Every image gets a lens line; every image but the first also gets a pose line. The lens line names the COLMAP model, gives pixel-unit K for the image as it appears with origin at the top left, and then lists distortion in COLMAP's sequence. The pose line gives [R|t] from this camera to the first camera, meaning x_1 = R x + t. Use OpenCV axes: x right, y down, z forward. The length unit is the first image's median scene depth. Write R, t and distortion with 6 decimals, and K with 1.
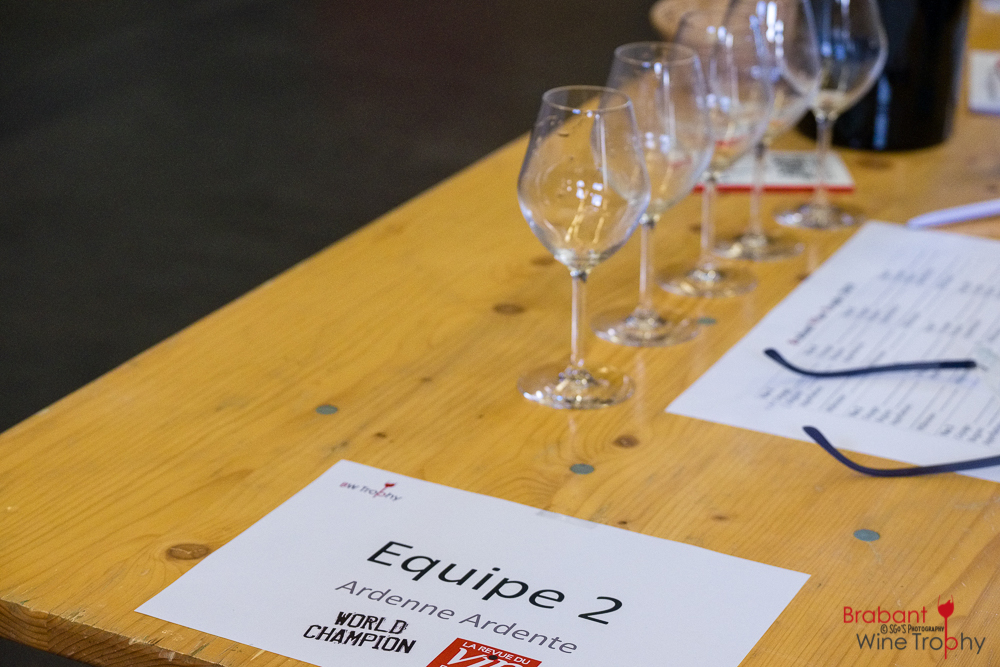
lens RADIAL K [[2123.1, 0, 500.0], [0, 2123.1, 333.5], [0, 0, 1]] dist [0.018770, 0.130758]
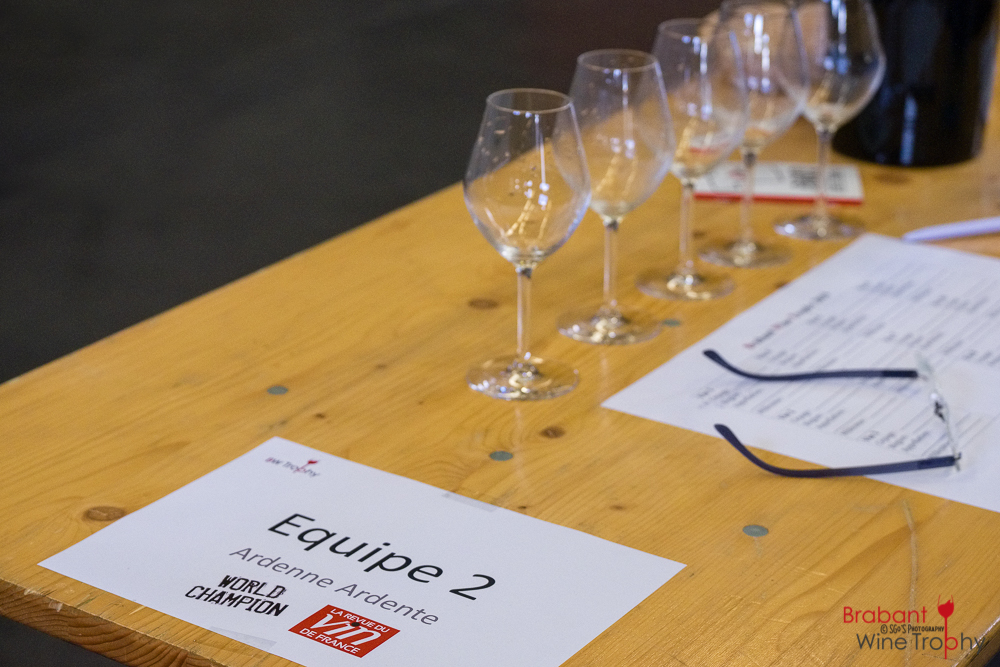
lens RADIAL K [[2123.1, 0, 500.0], [0, 2123.1, 333.5], [0, 0, 1]] dist [0.018770, 0.130758]
pose [[0.993805, 0.039678, -0.103813, 0.143381], [-0.040309, 0.999179, -0.003986, 0.007945], [0.103570, 0.008146, 0.994589, -0.035848]]
